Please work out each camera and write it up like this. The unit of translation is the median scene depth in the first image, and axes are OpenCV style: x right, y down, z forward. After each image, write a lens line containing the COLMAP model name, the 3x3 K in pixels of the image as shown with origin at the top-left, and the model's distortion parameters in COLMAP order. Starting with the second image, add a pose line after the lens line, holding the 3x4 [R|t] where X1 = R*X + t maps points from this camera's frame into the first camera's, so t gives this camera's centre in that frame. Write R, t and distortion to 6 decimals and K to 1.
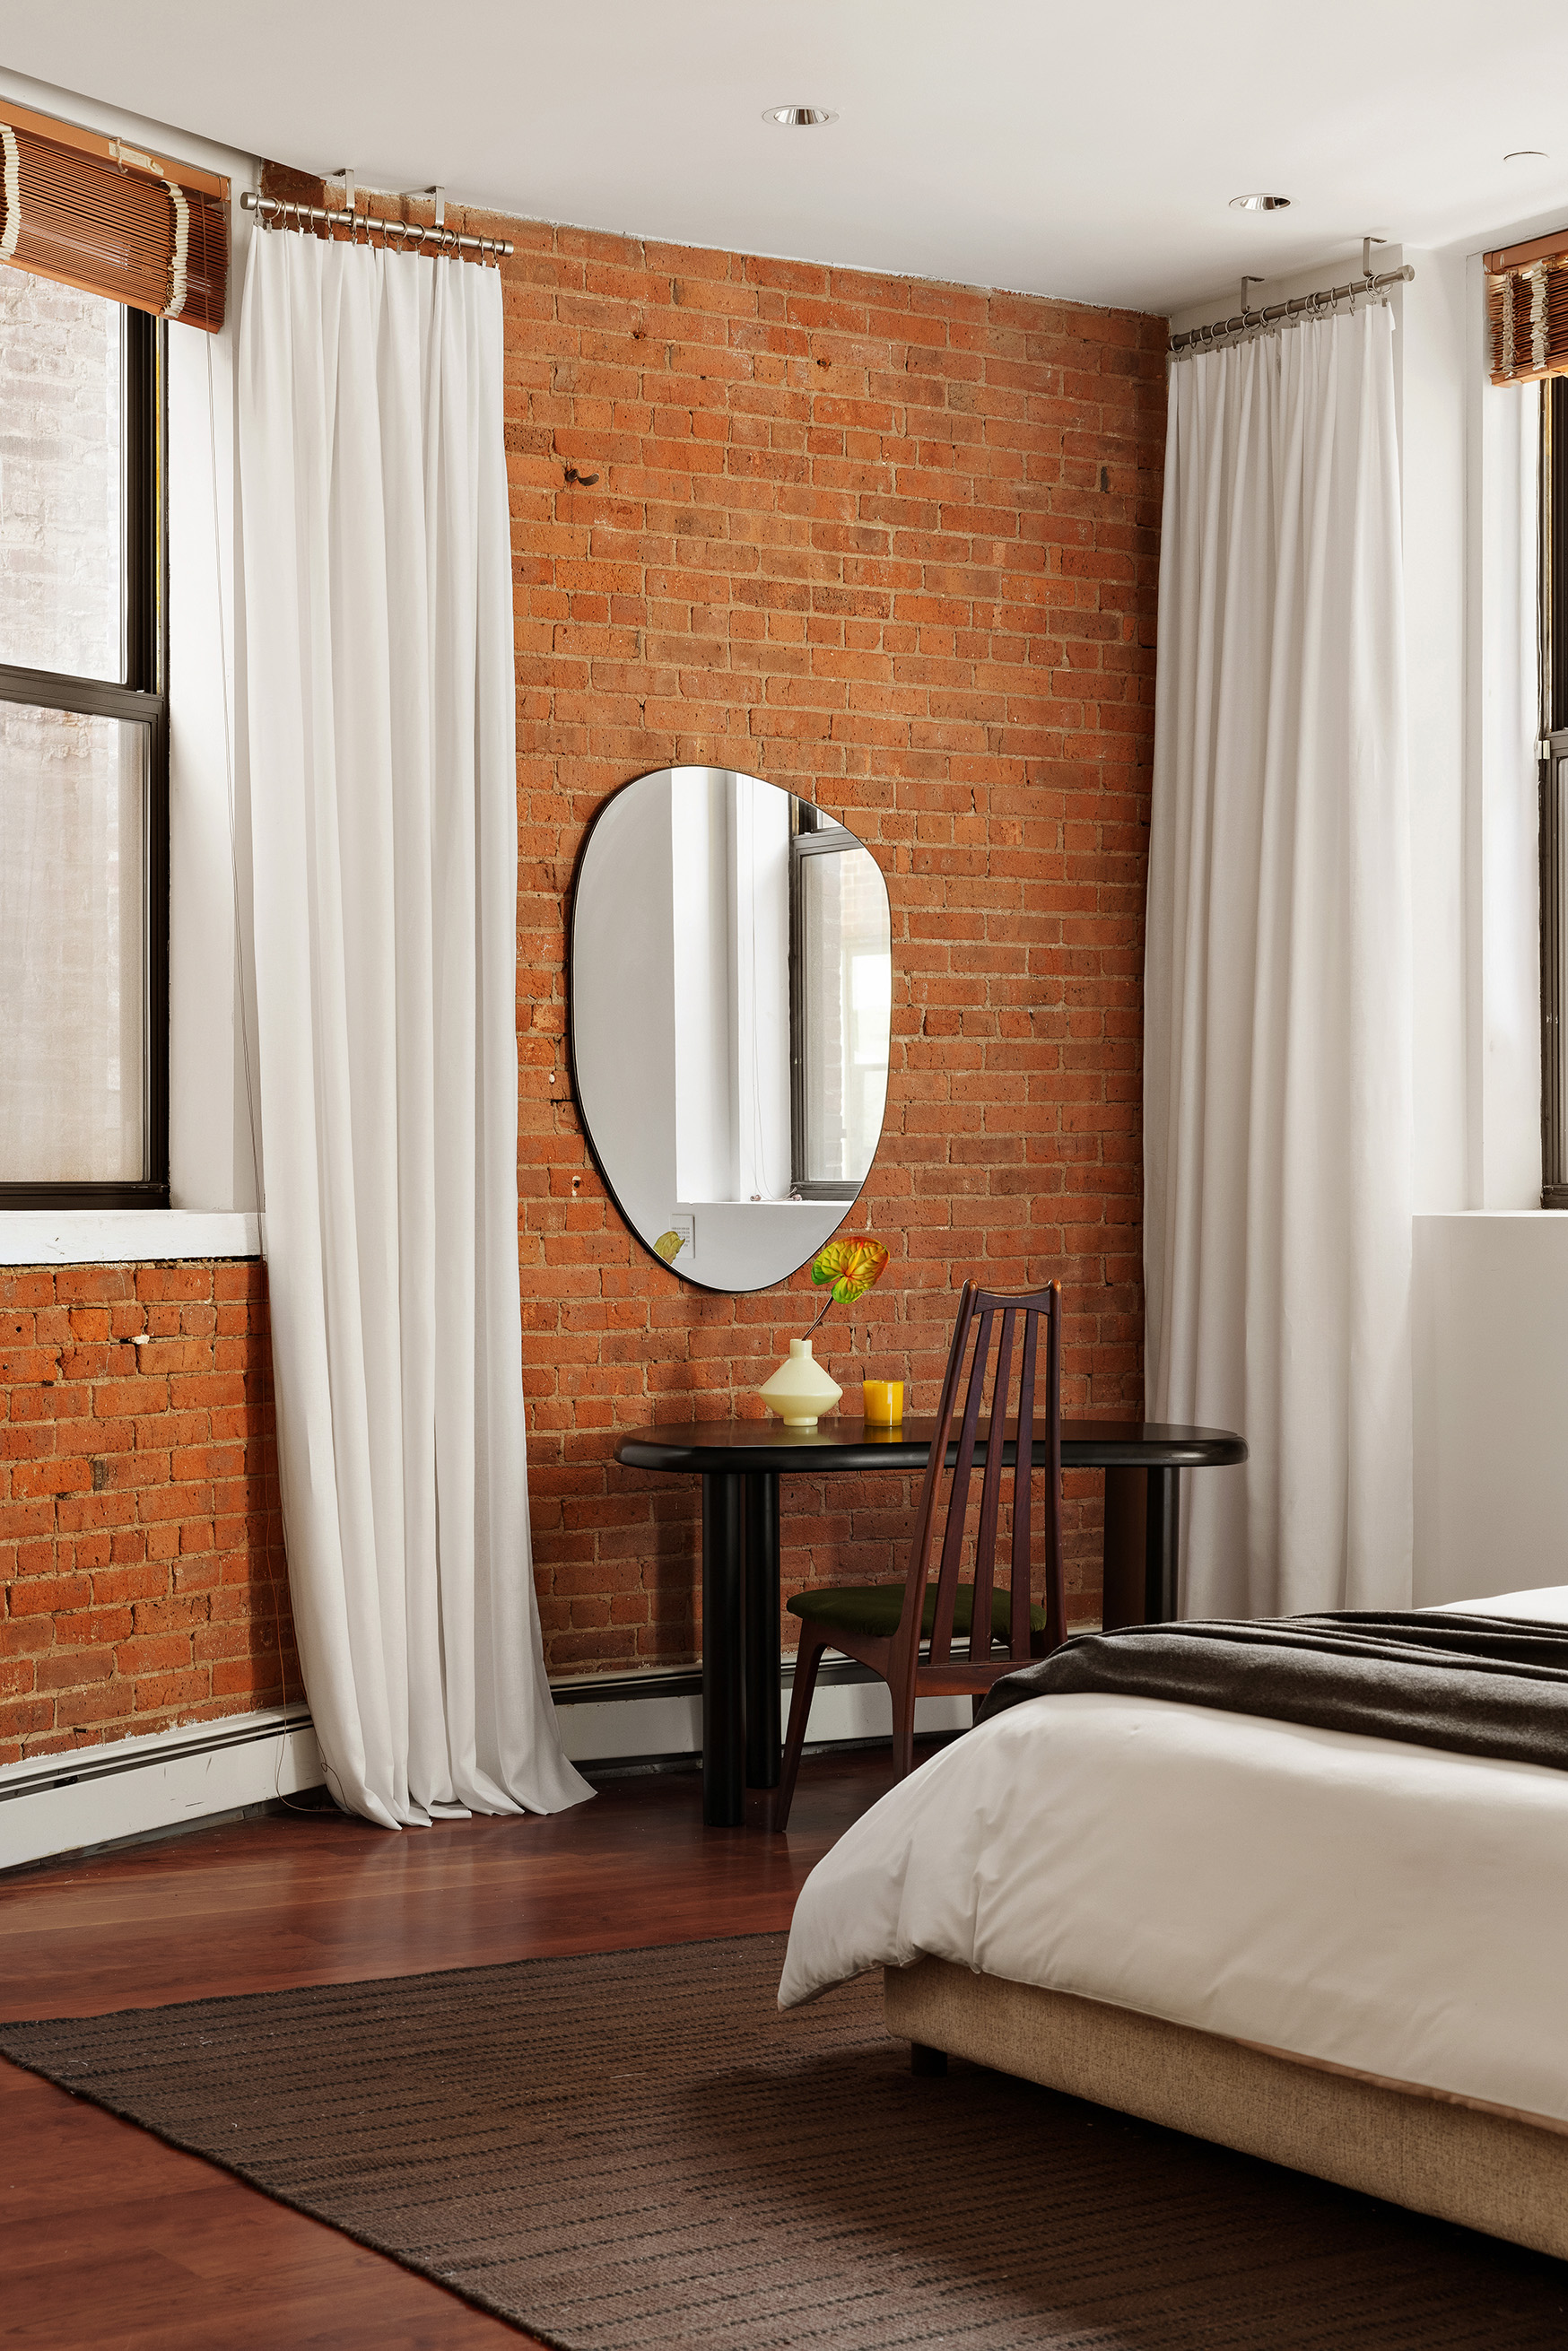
lens RADIAL K [[3815.3, 0, 784.0], [0, 3815.3, 1175.5], [0, 0, 1]] dist [0.008016, -0.000879]
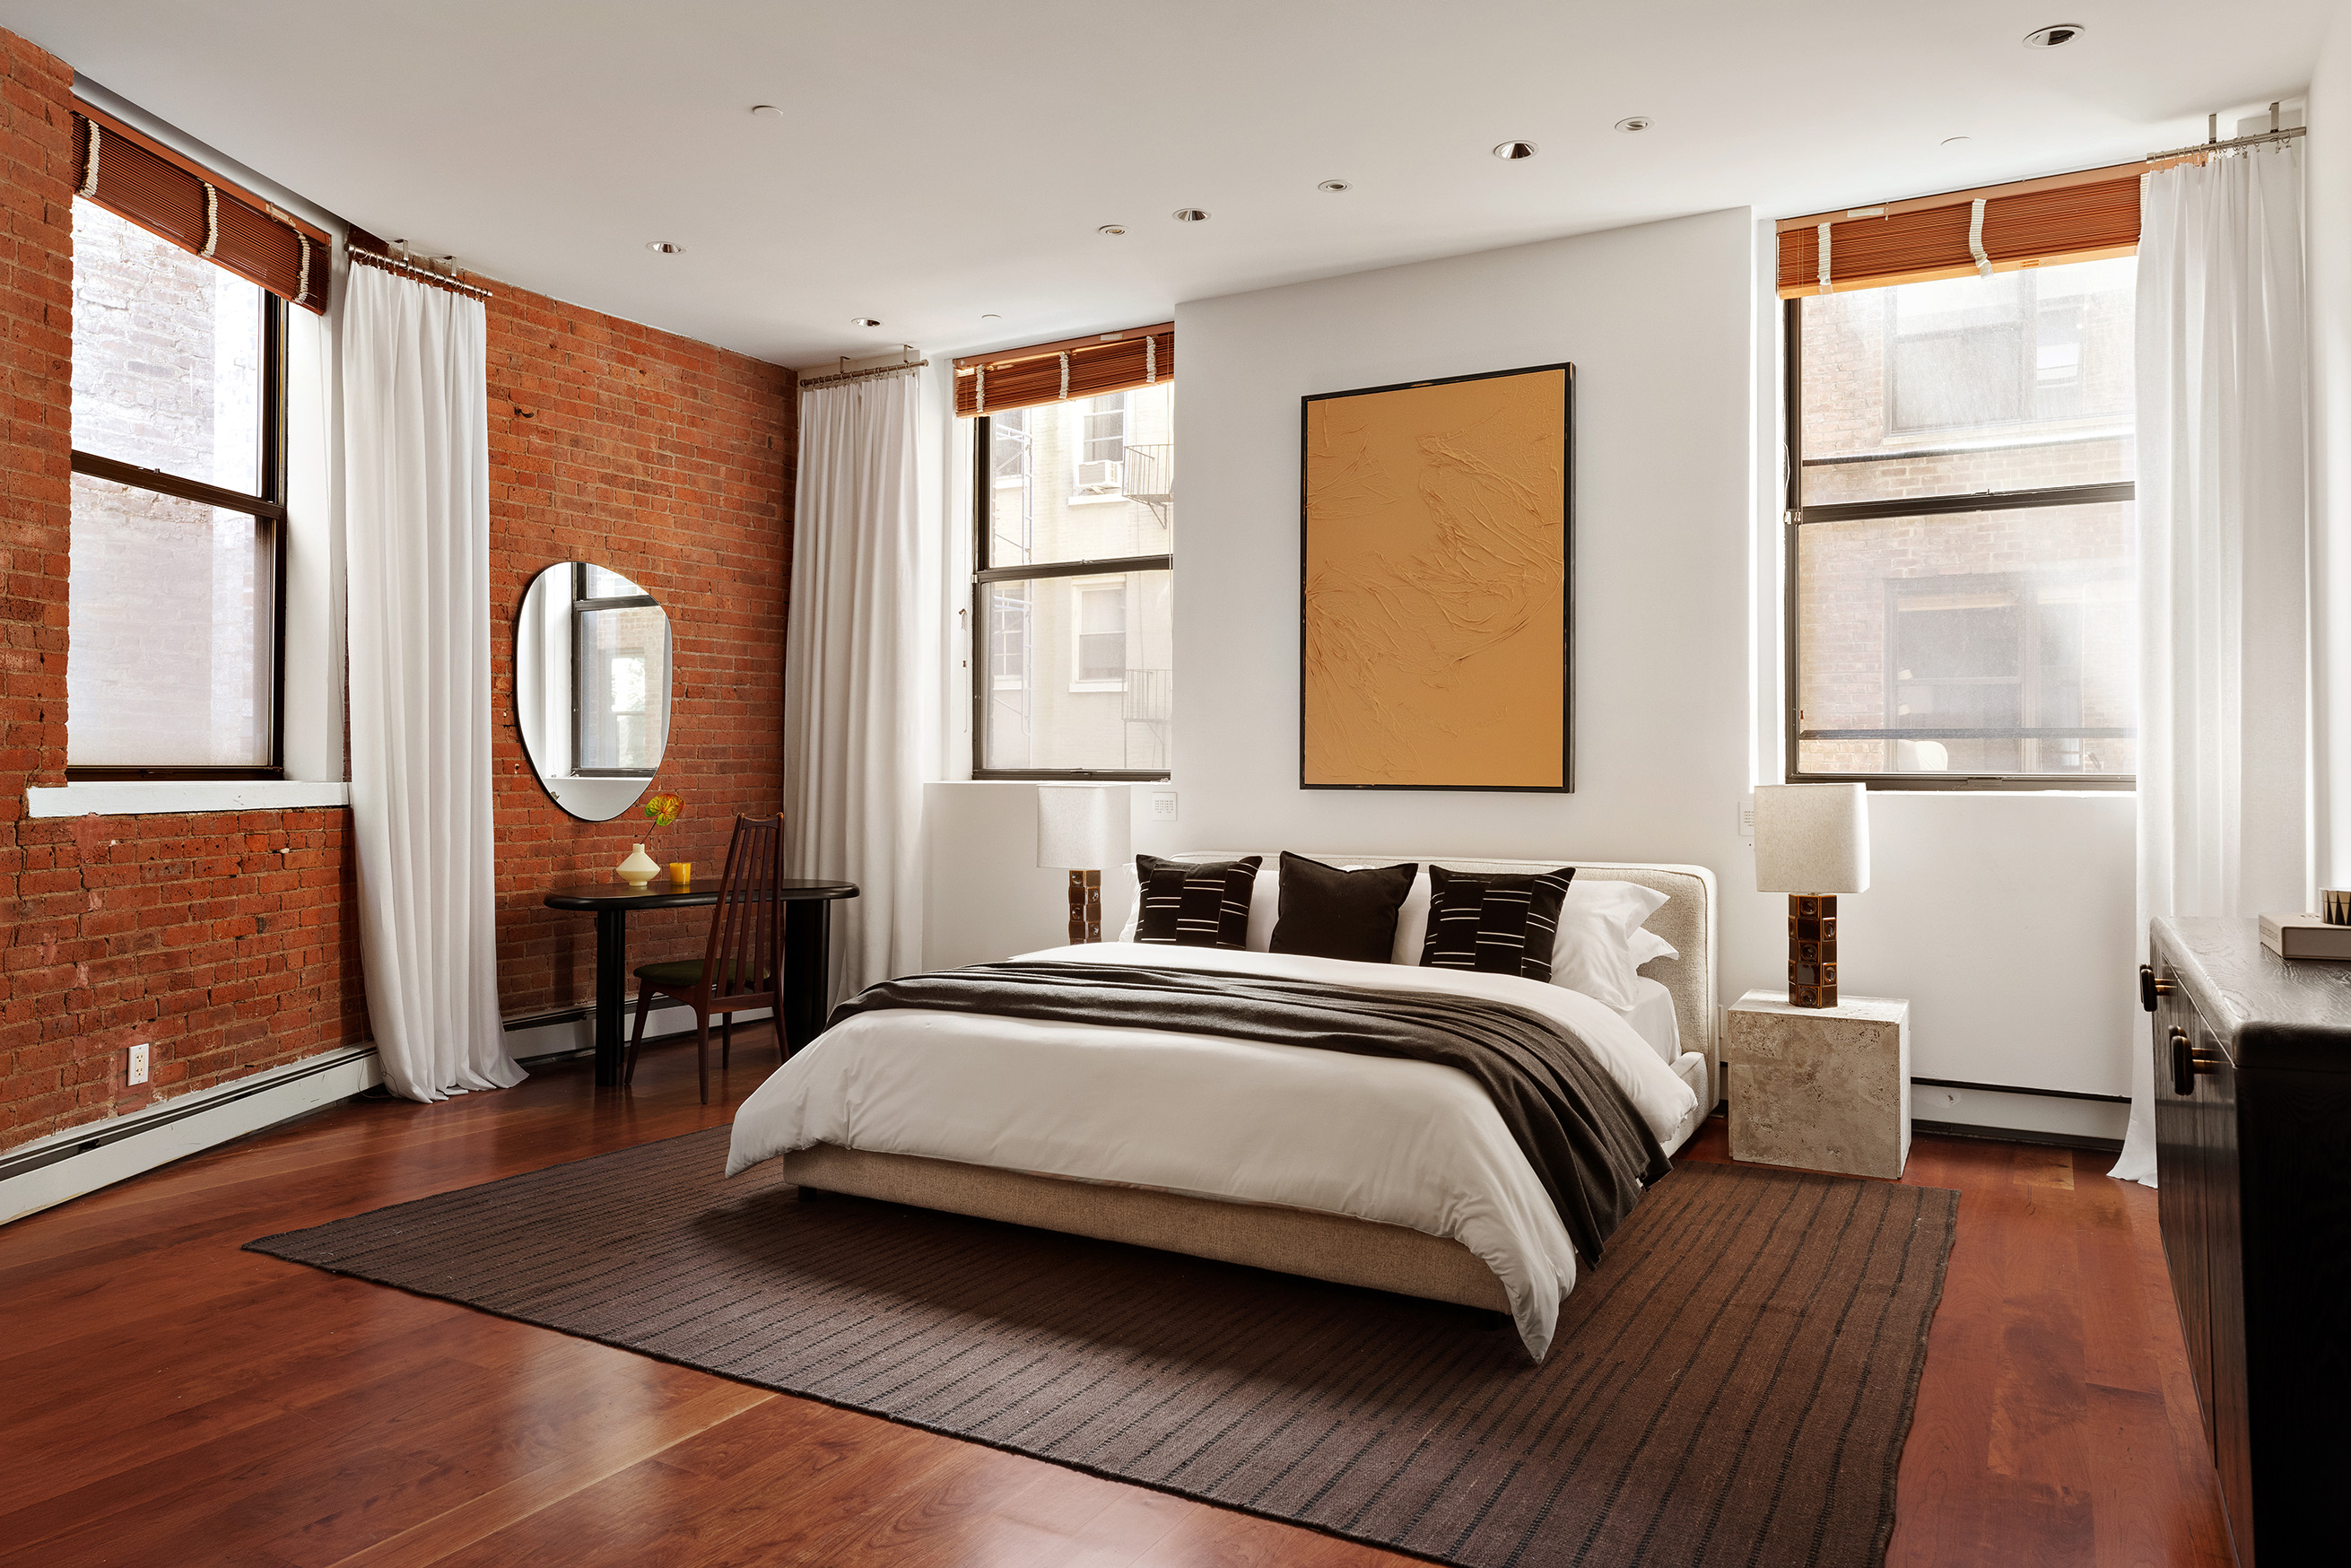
lens RADIAL K [[1566.6, 0, 1174.4], [0, 1566.6, 748.1], [0, 0, 1]] dist [0.003670, -0.000964]
pose [[0.883164, 0.008989, 0.468978, -0.136524], [-0.001933, 0.999878, -0.015525, 0.004002], [-0.469060, 0.012805, 0.883073, 0.120016]]
